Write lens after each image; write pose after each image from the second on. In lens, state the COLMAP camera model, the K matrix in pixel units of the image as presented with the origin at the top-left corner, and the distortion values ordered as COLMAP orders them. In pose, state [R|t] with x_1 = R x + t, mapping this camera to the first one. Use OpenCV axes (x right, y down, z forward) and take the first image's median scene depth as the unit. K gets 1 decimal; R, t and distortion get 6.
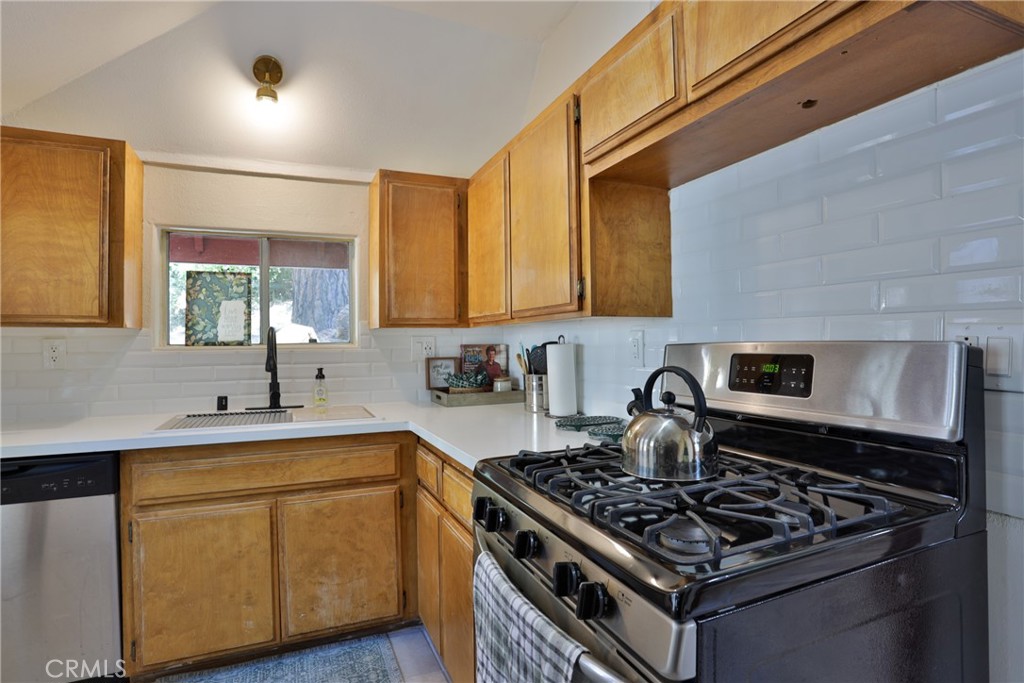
lens RADIAL K [[523.7, 0, 505.4], [0, 523.7, 341.4], [0, 0, 1]] dist [-0.057418, 0.001462]
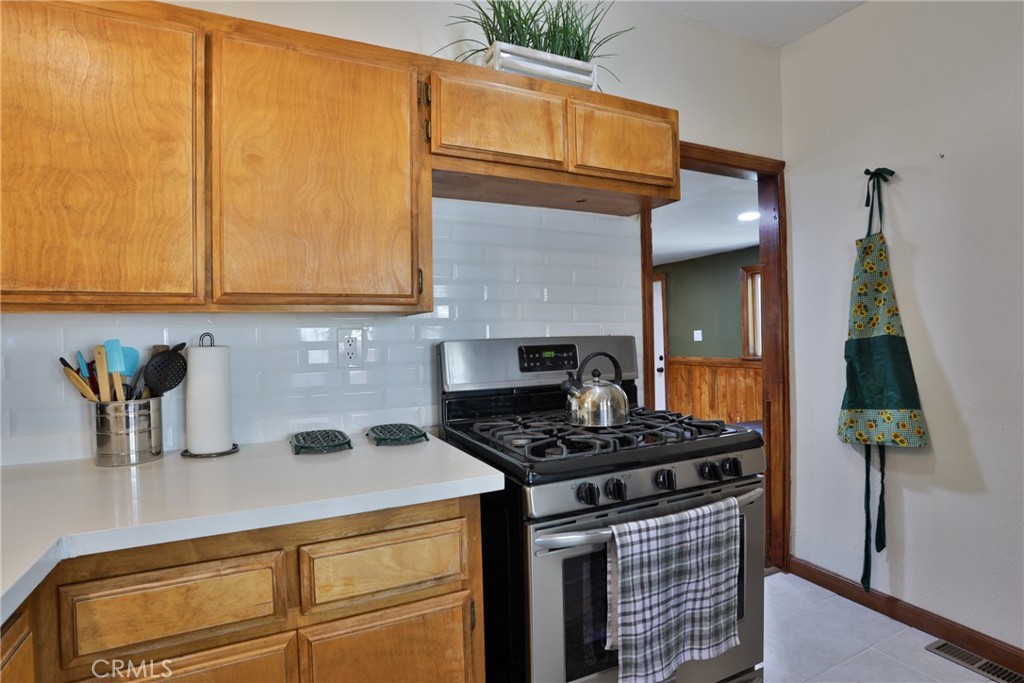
lens RADIAL K [[523.7, 0, 505.4], [0, 523.7, 341.4], [0, 0, 1]] dist [-0.057418, 0.001462]
pose [[-0.048612, 0.001919, 0.998816, -0.990408], [0.019245, 0.999814, -0.000985, 0.011708], [-0.998632, 0.019175, -0.048640, 1.130459]]
